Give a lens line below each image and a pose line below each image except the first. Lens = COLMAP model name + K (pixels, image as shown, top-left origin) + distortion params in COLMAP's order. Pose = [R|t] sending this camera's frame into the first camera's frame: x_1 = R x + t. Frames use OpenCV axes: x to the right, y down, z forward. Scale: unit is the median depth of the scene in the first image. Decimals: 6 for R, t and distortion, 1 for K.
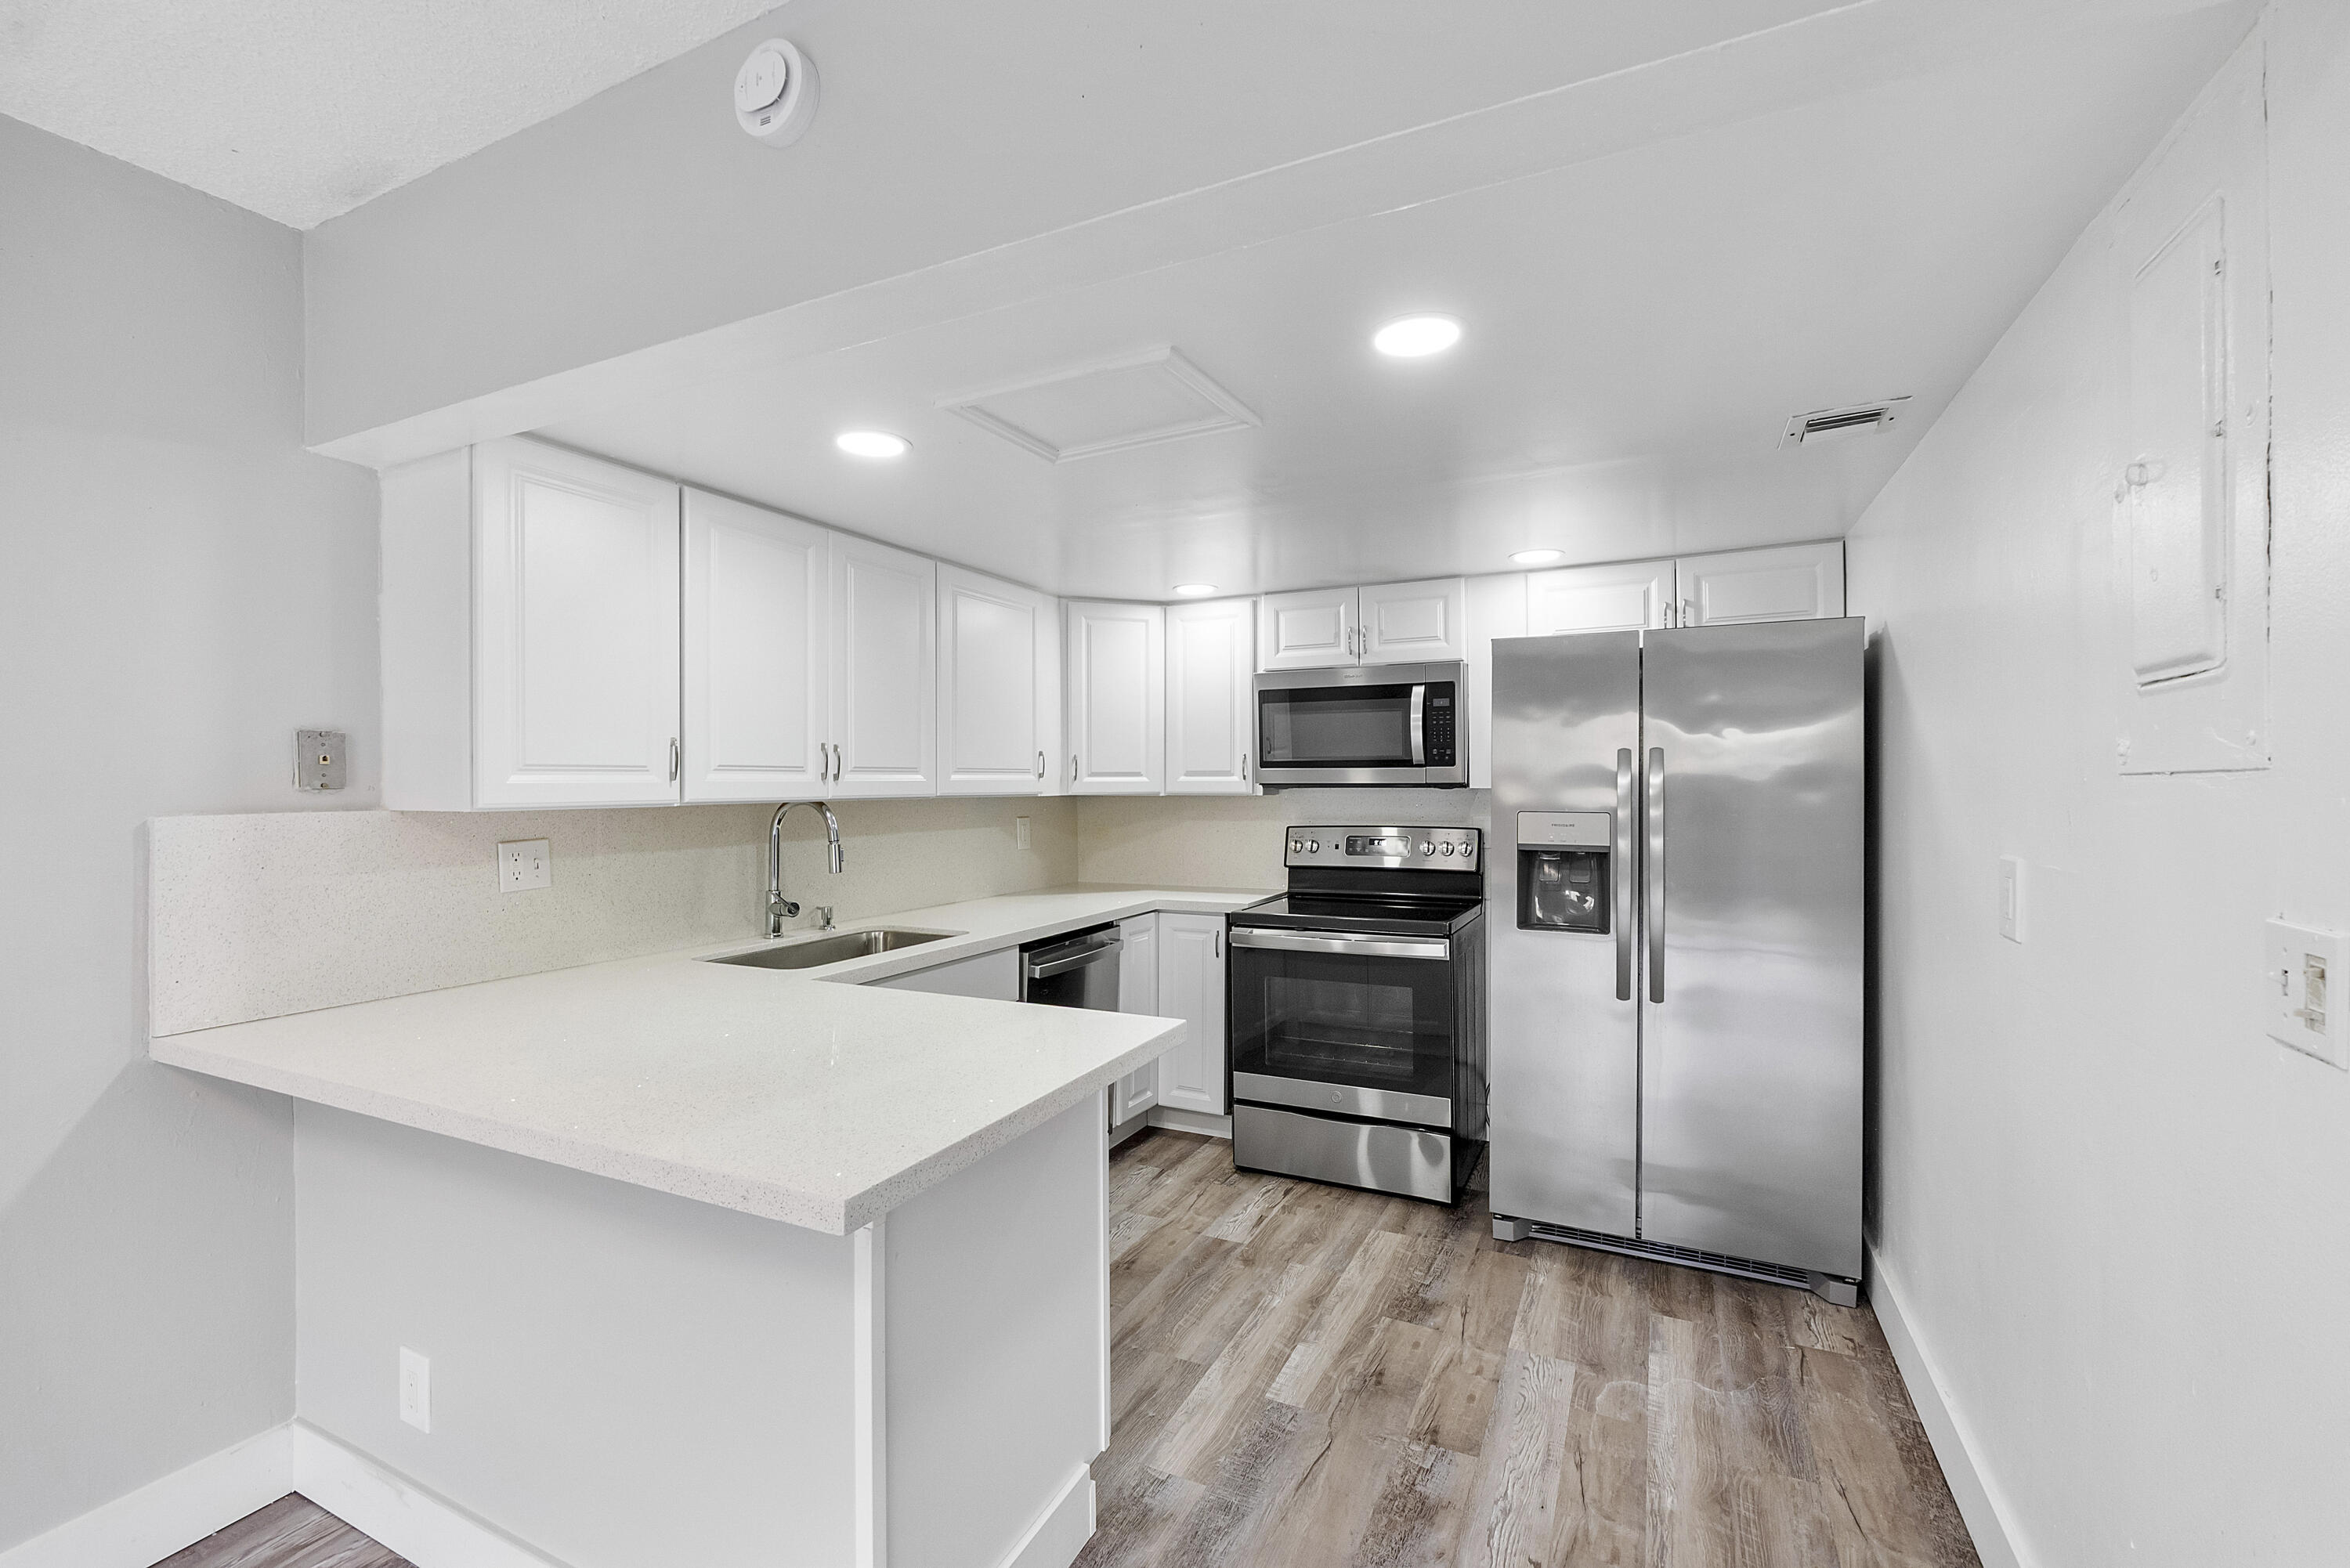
lens RADIAL K [[996.9, 0, 1146.9], [0, 996.9, 781.4], [0, 0, 1]] dist [-0.009907, -0.000188]
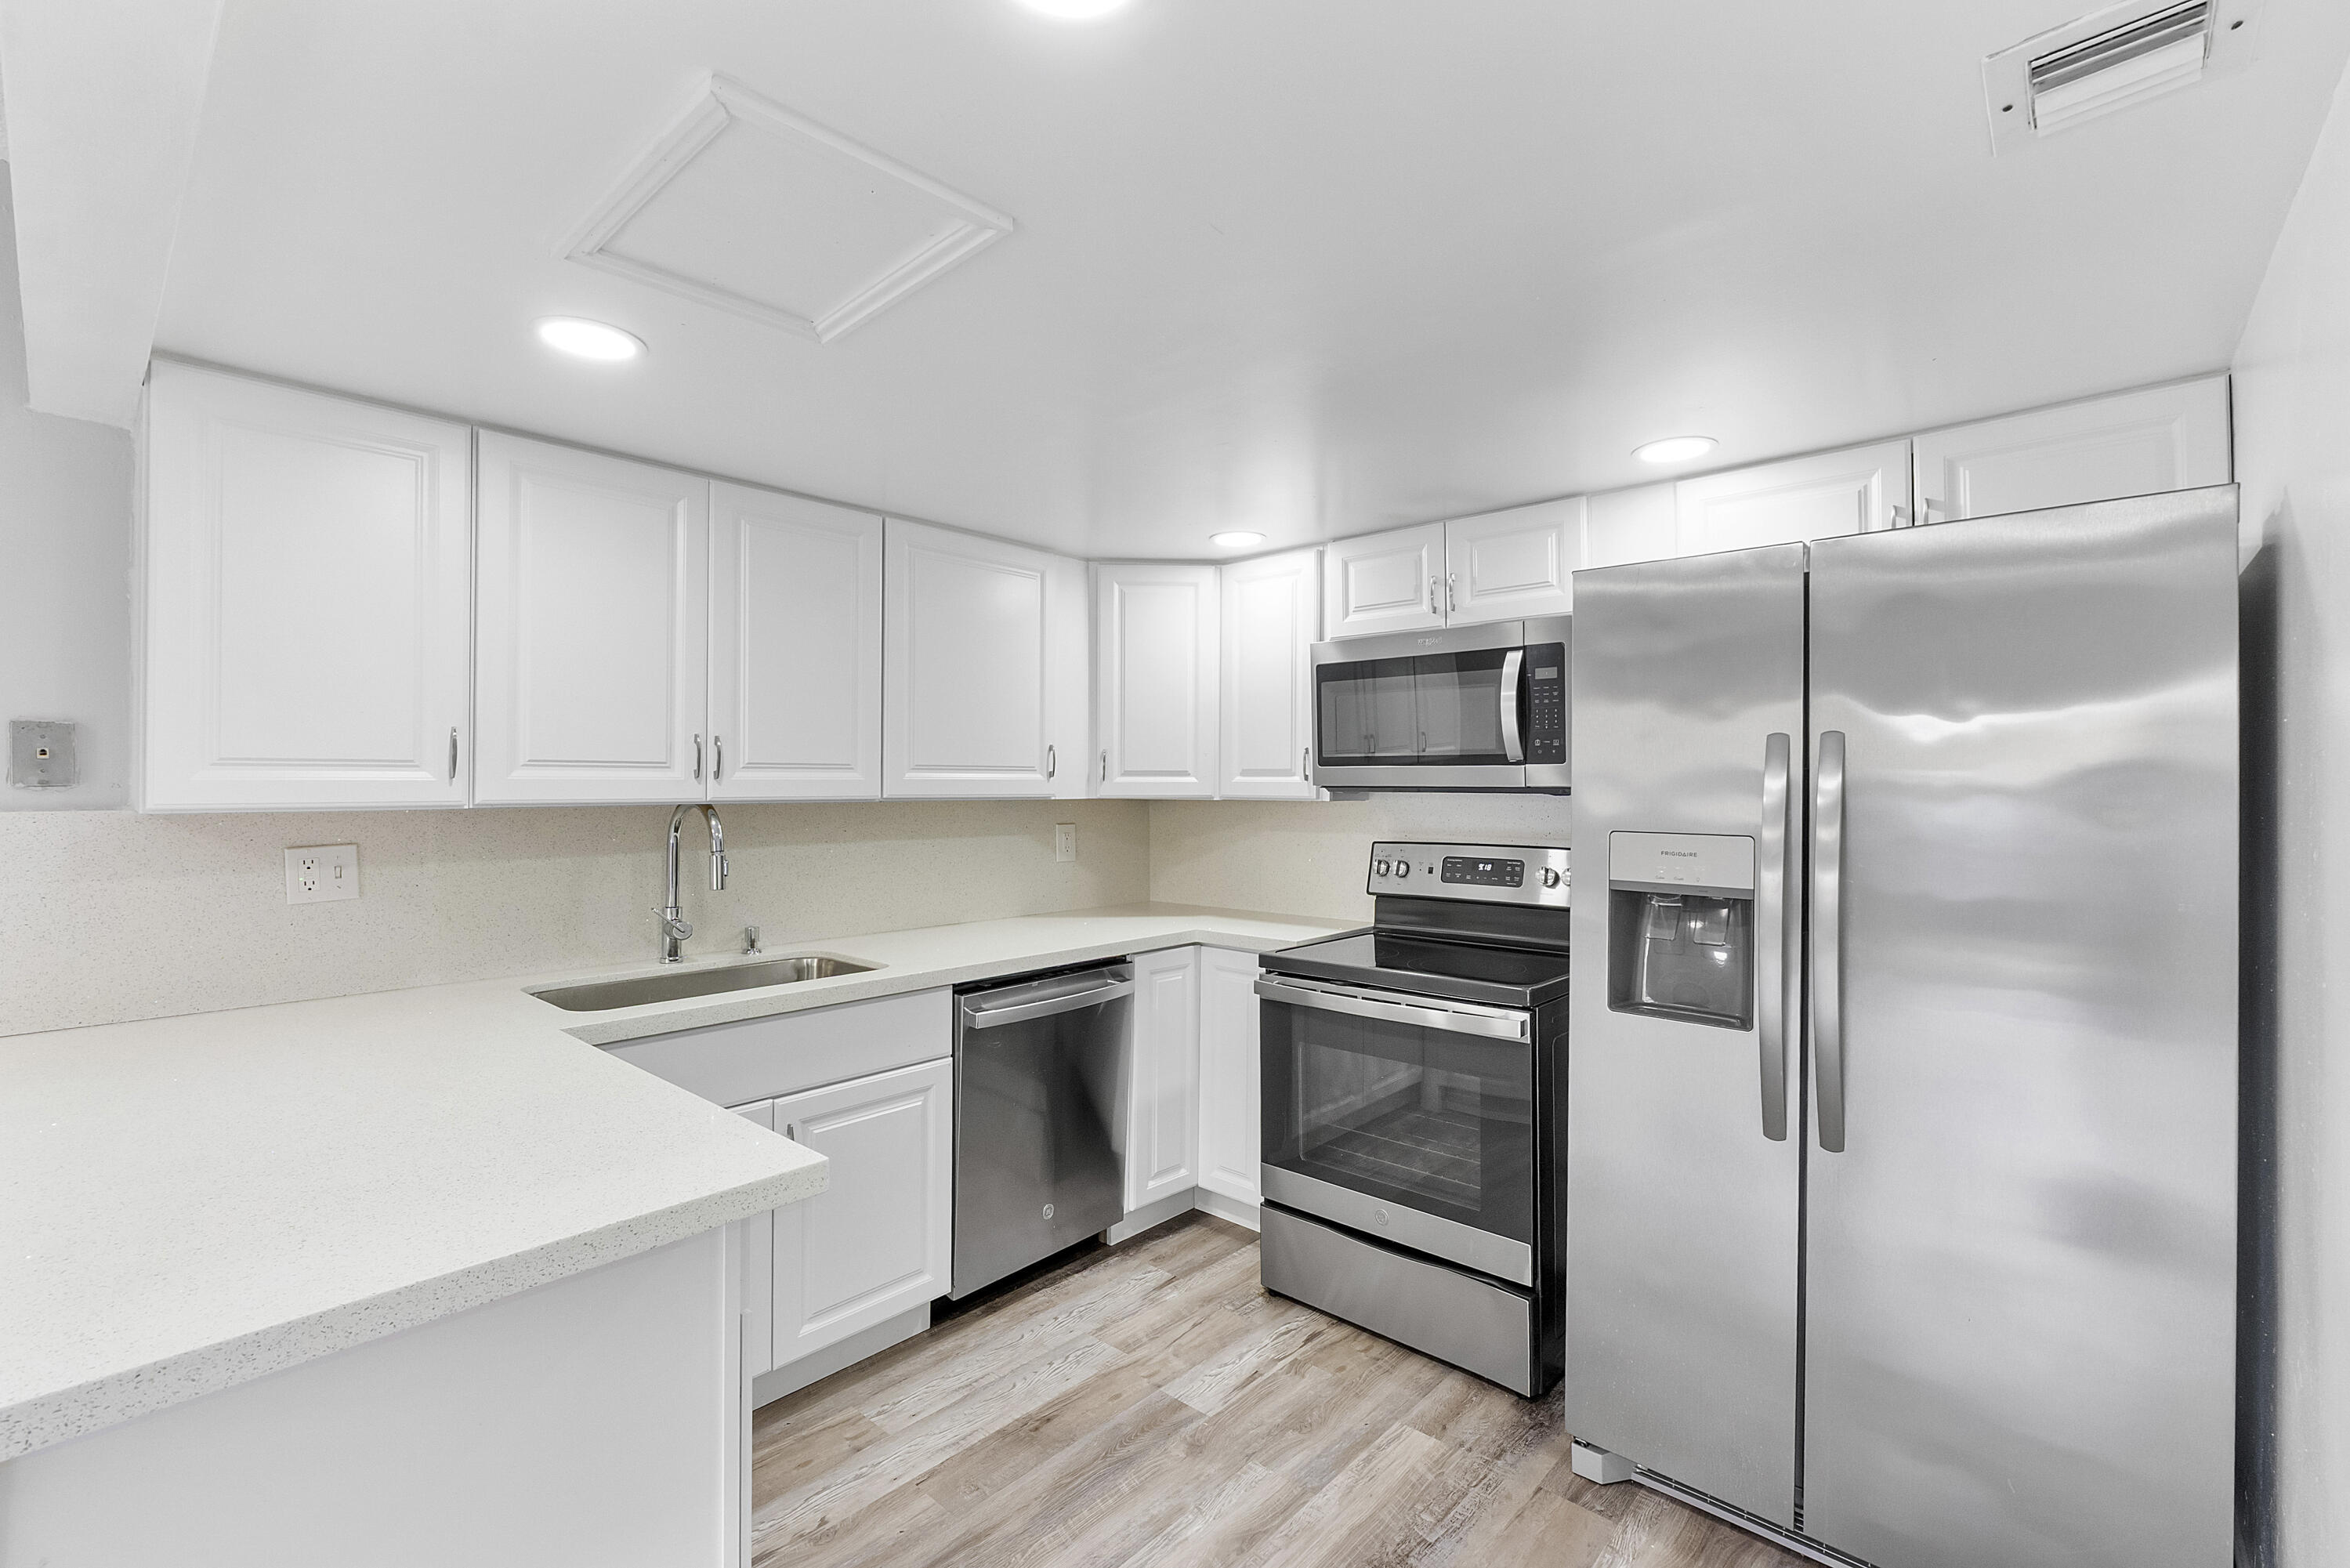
lens RADIAL K [[997.0, 0, 1175.5], [0, 997.0, 774.6], [0, 0, 1]] dist [-0.009907, -0.000188]
pose [[0.963353, 0.002659, -0.268222, 0.259962], [-0.004796, 0.999962, -0.007310, -0.000451], [0.268192, 0.008328, 0.963329, 0.276987]]
